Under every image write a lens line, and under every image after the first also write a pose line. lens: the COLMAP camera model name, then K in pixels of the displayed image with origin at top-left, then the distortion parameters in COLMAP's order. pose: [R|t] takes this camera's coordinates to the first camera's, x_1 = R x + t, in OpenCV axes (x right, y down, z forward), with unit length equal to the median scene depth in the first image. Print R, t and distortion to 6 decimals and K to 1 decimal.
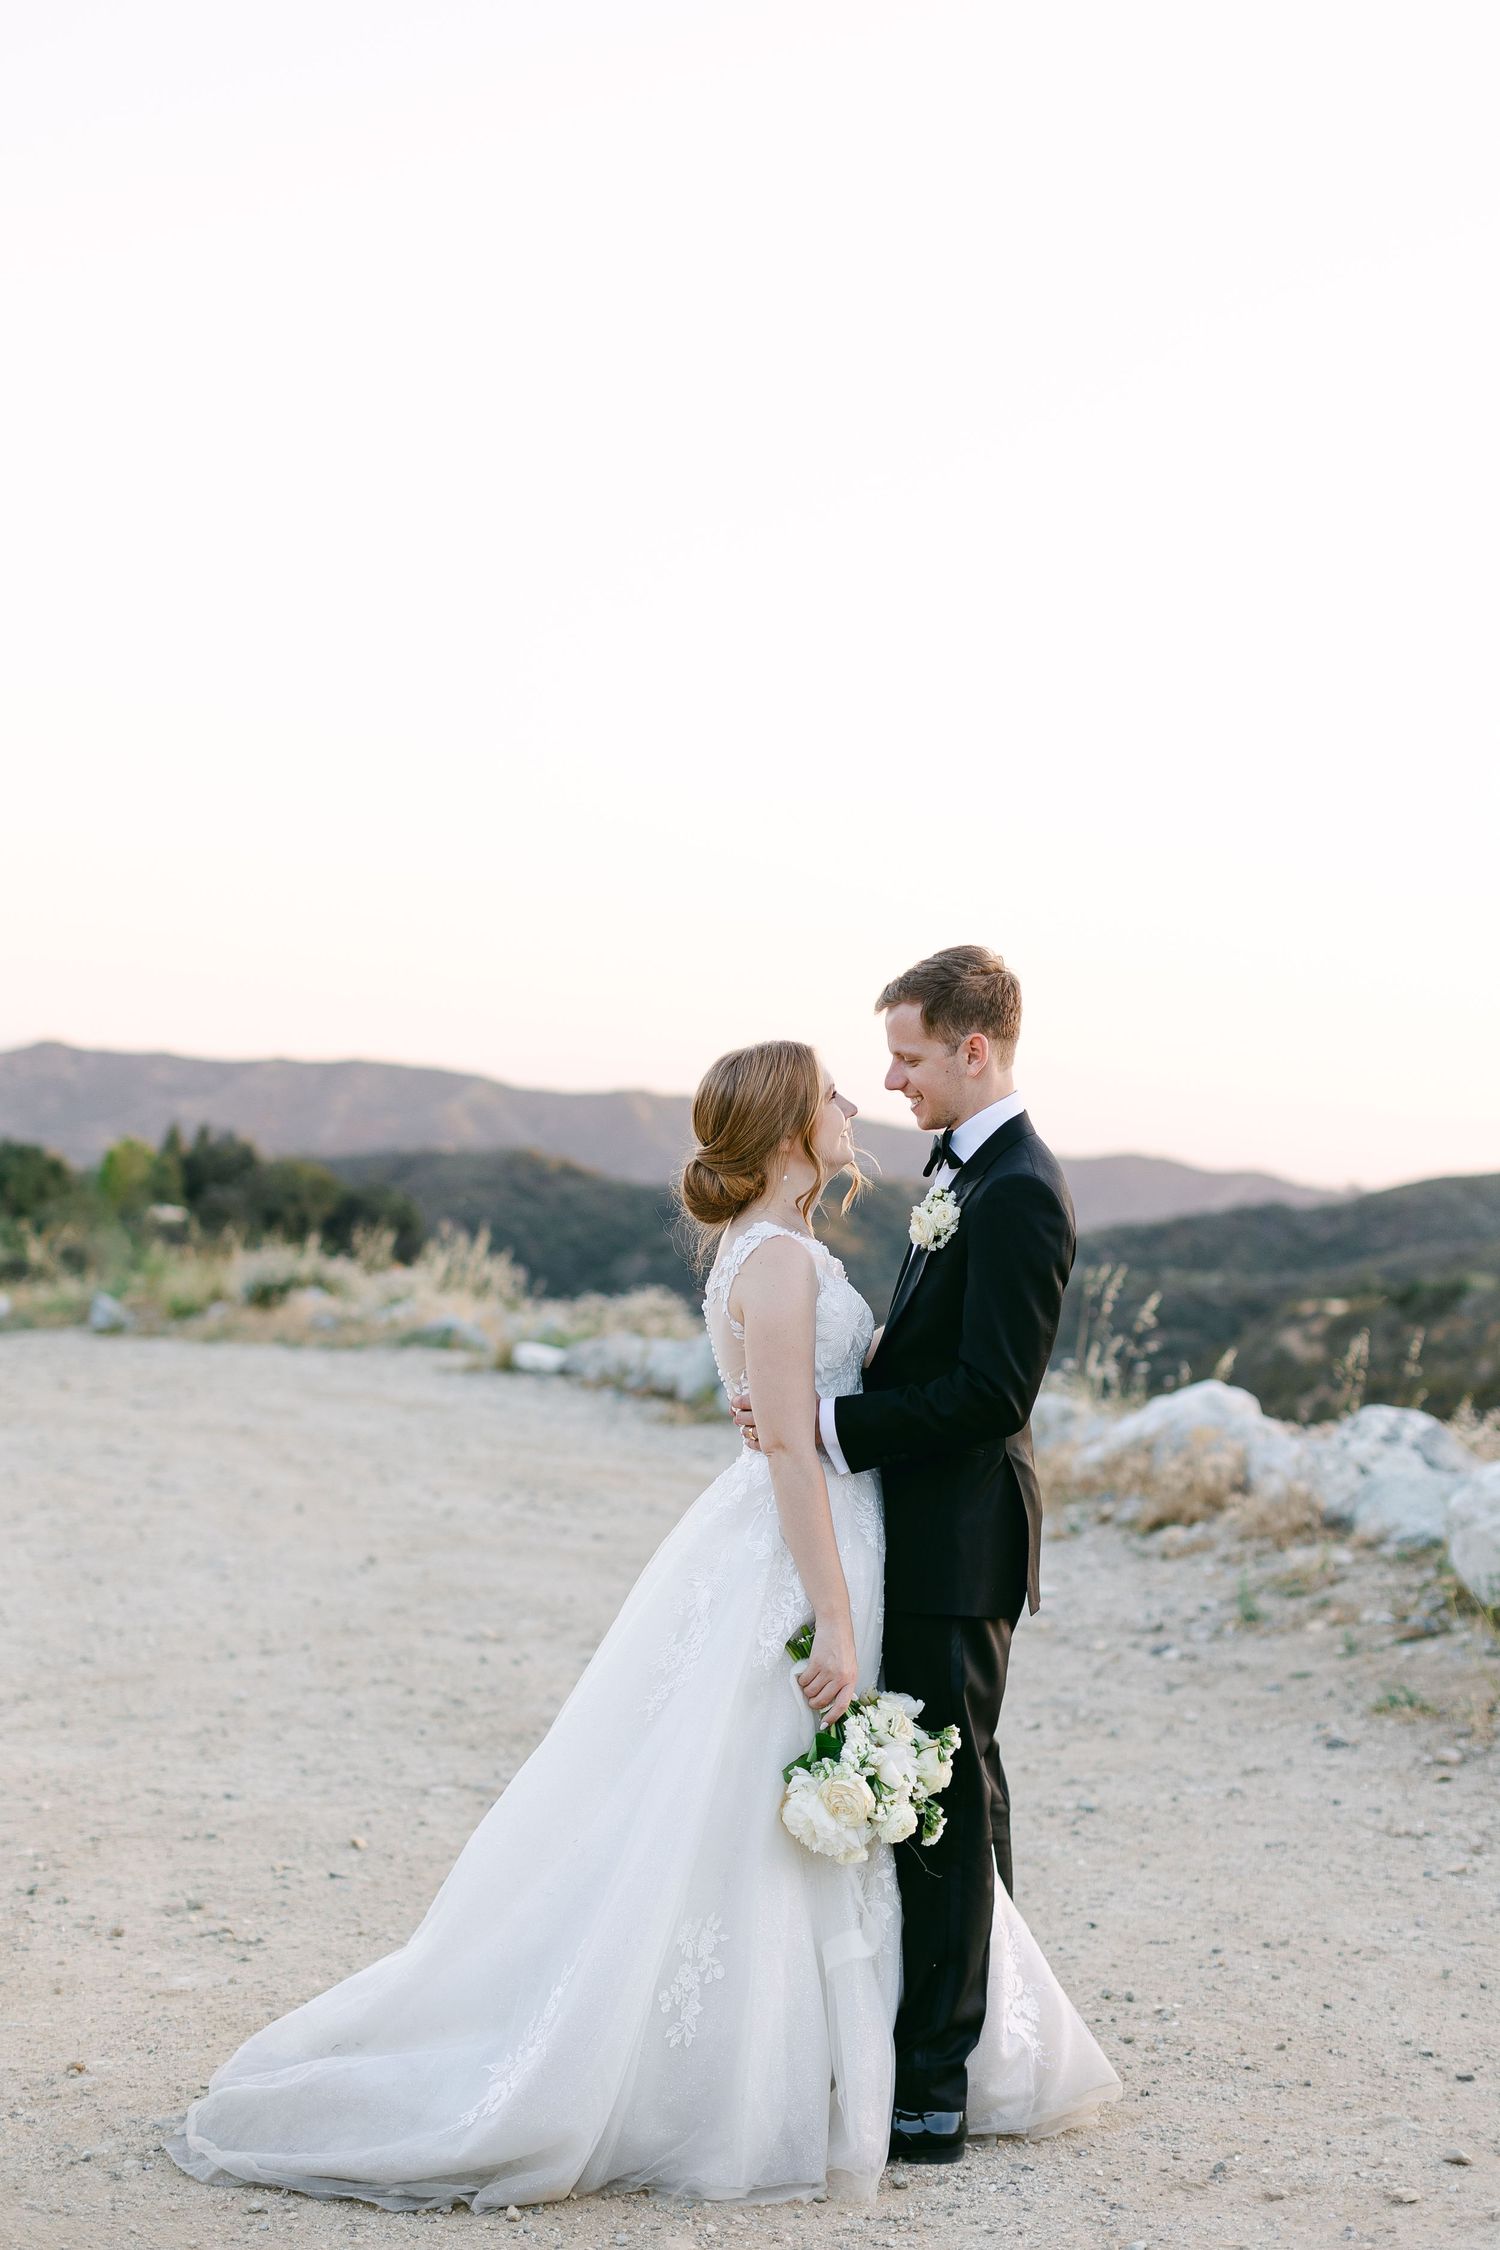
lens RADIAL K [[3347.9, 0, 750.0], [0, 3347.9, 1125.0], [0, 0, 1]] dist [0.024968, 0.023419]
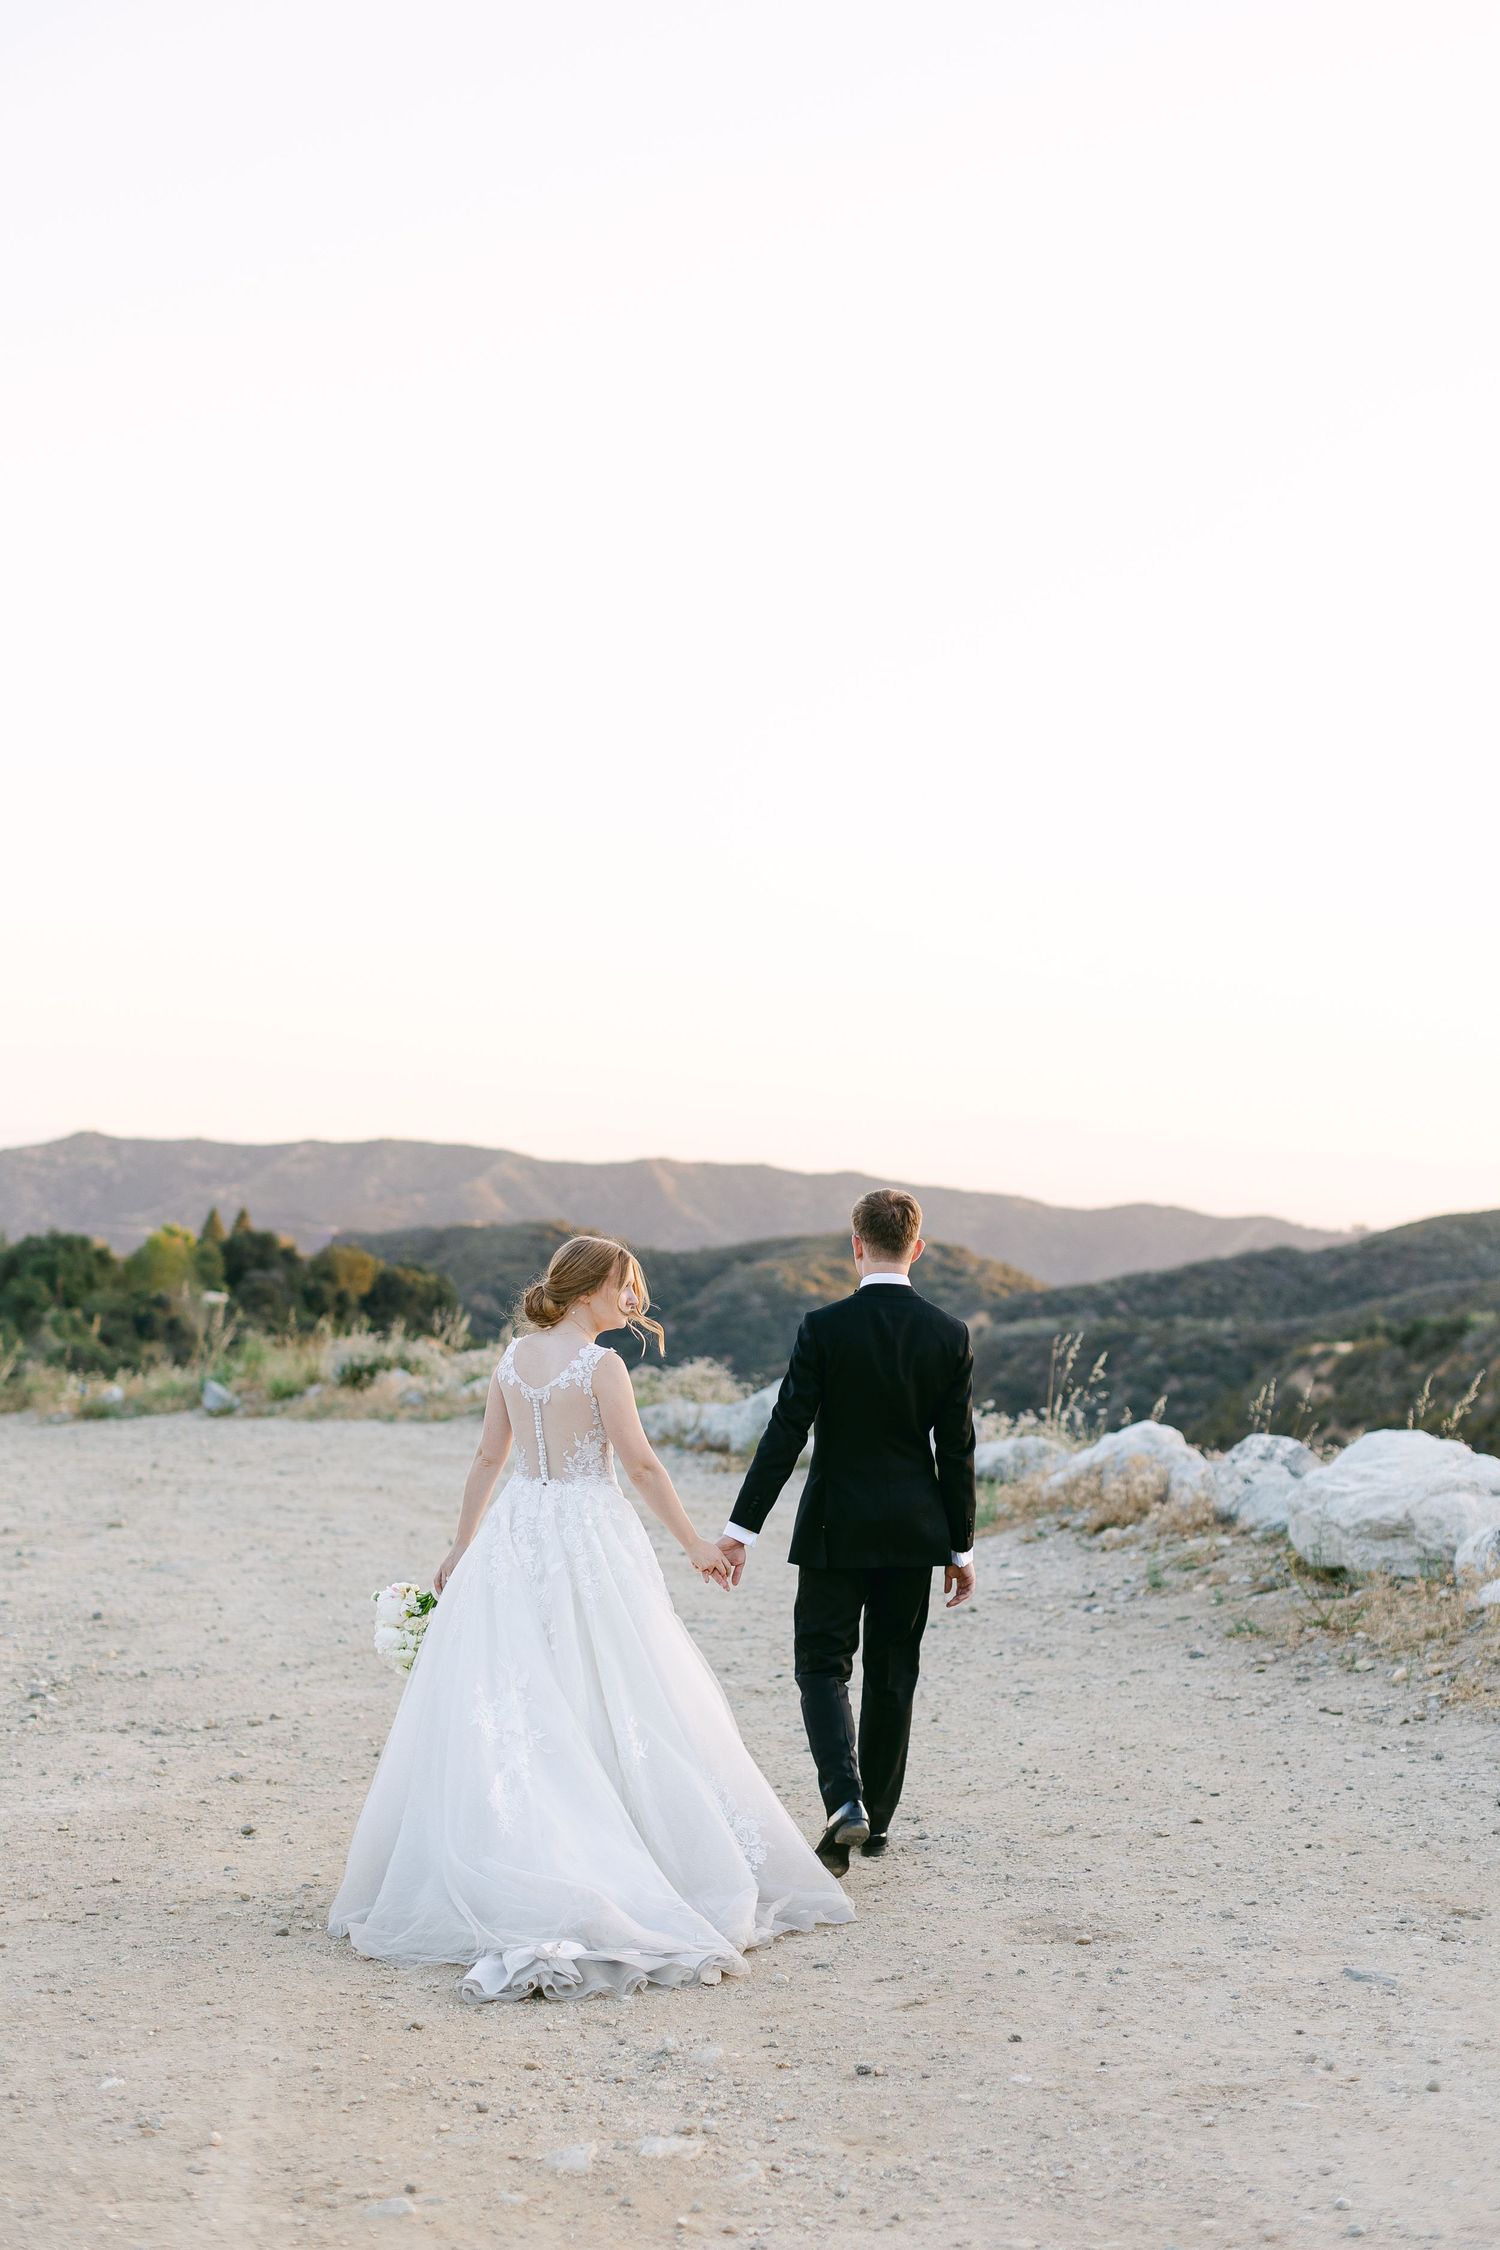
lens RADIAL K [[3347.9, 0, 750.0], [0, 3347.9, 1125.0], [0, 0, 1]] dist [0.024968, 0.023419]
pose [[0.999336, -0.036136, -0.004609, -0.007193], [0.036047, 0.999189, -0.017941, -0.023030], [0.005254, 0.017763, 0.999828, -0.344212]]
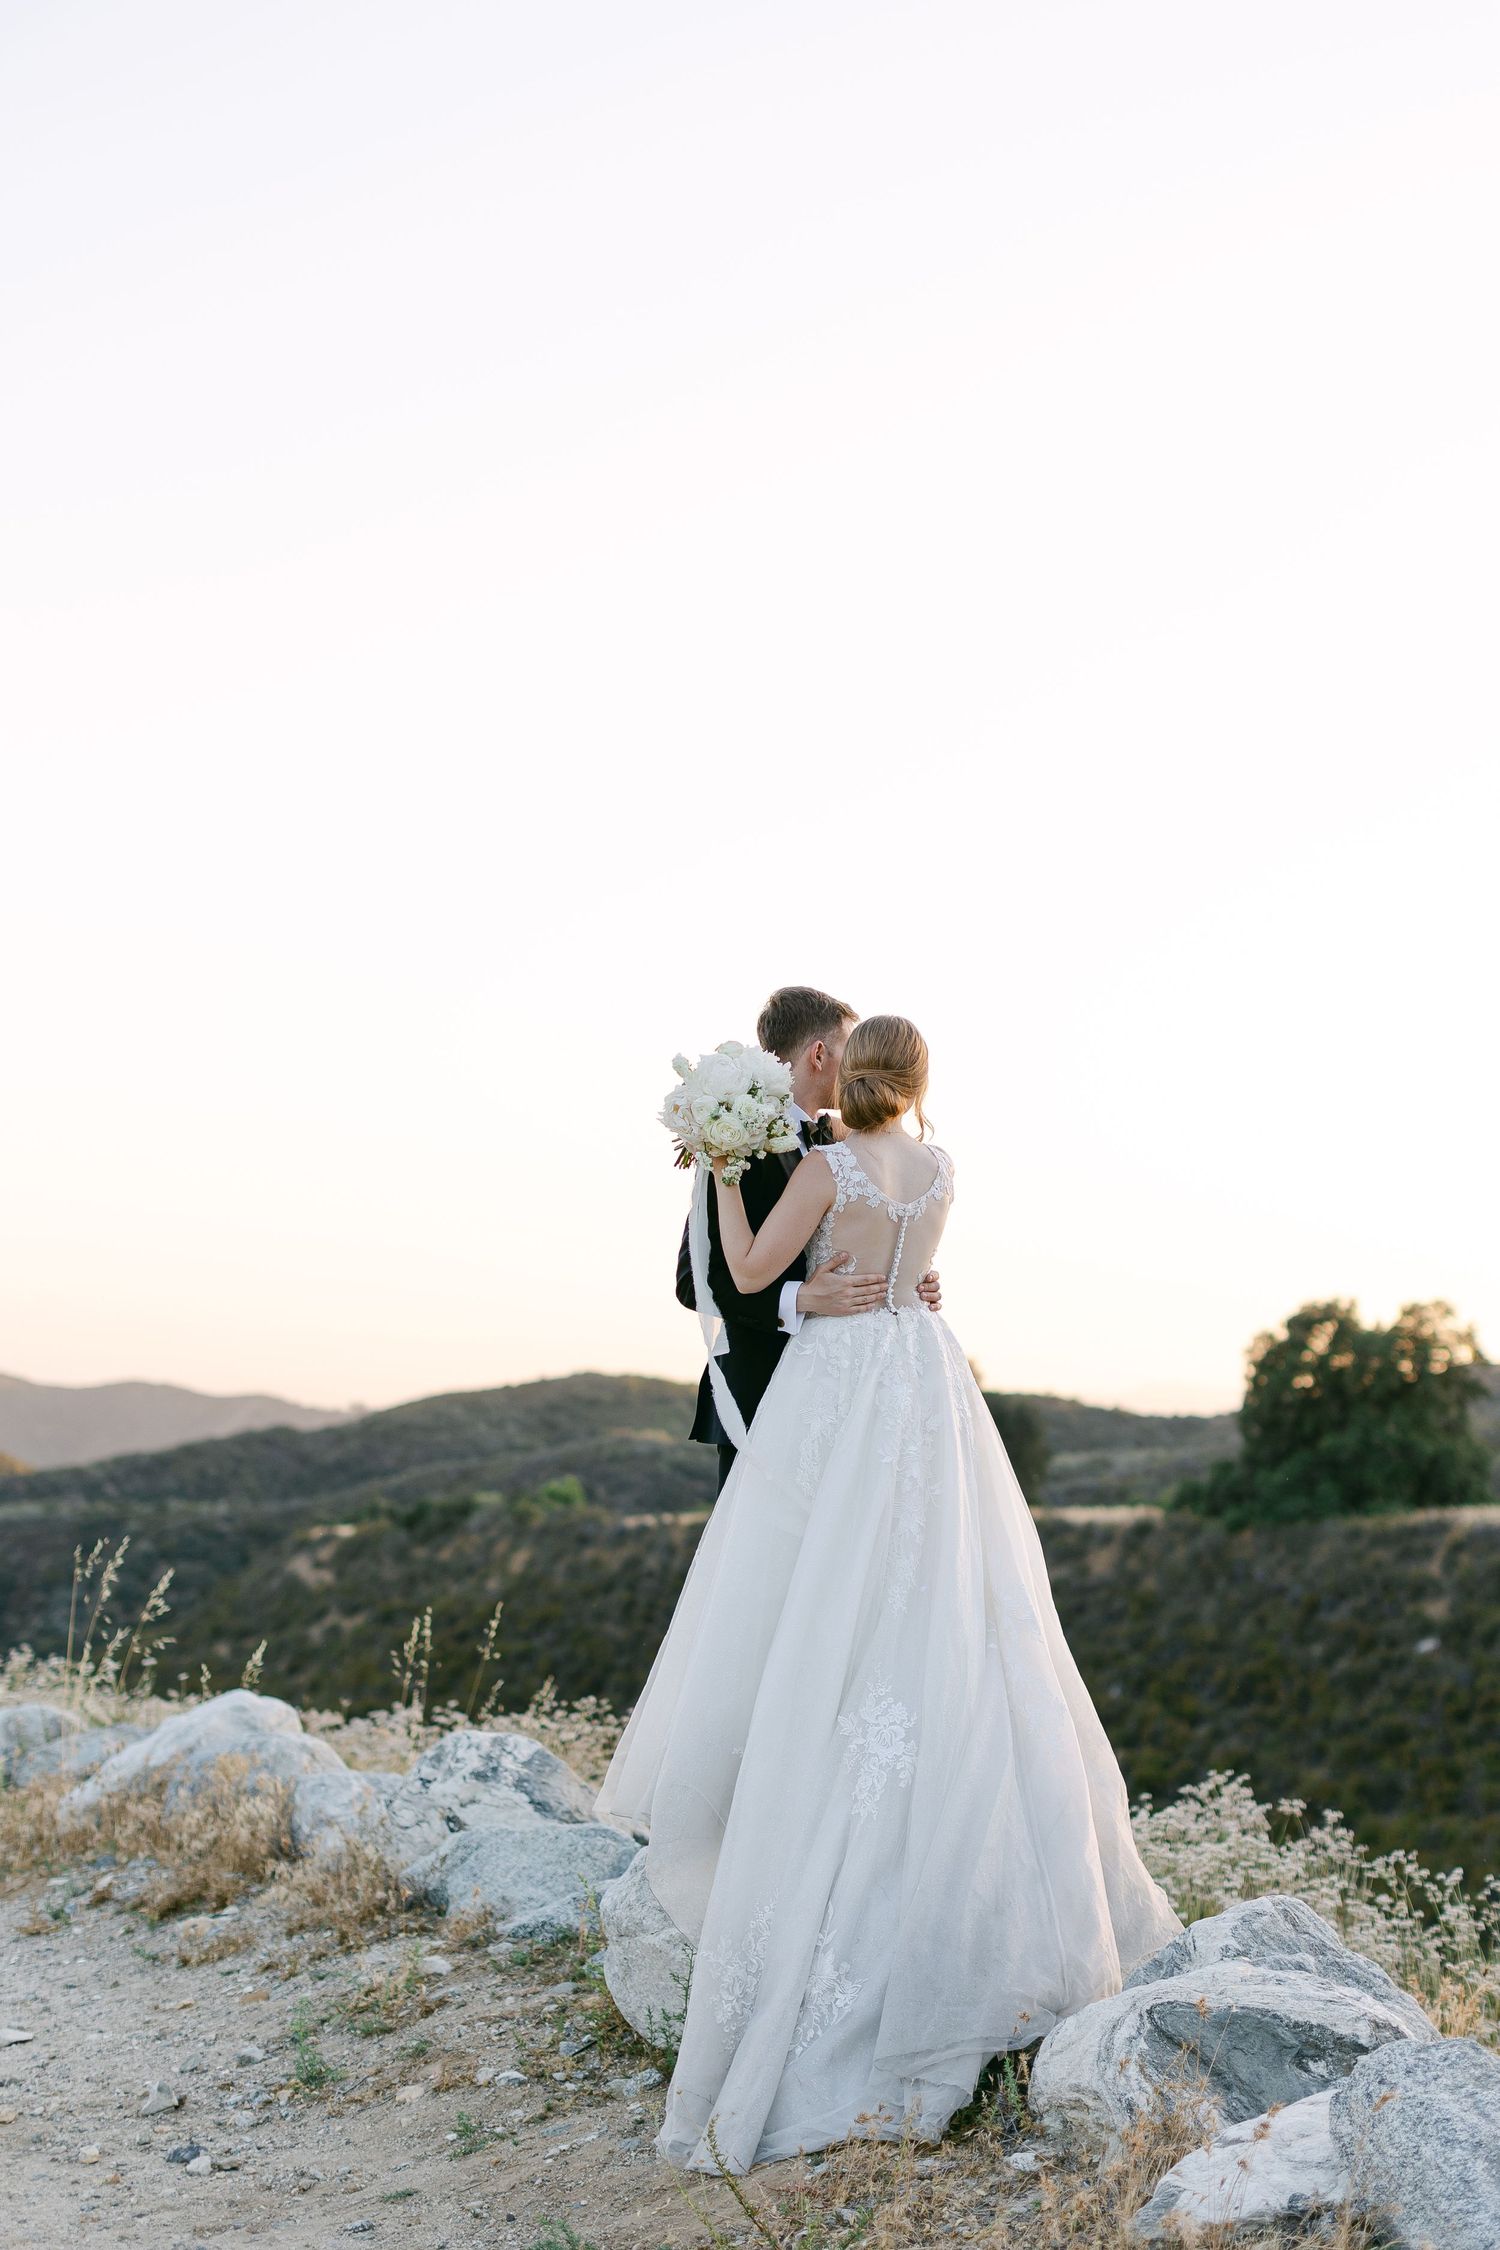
lens RADIAL K [[3292.2, 0, 750.0], [0, 3292.2, 1125.0], [0, 0, 1]] dist [0.024747, 0.044399]
pose [[0.955462, -0.010178, 0.294939, 0.030224], [0.030147, 0.997543, -0.063240, -0.002287], [-0.293570, 0.069315, 0.953421, 0.256524]]
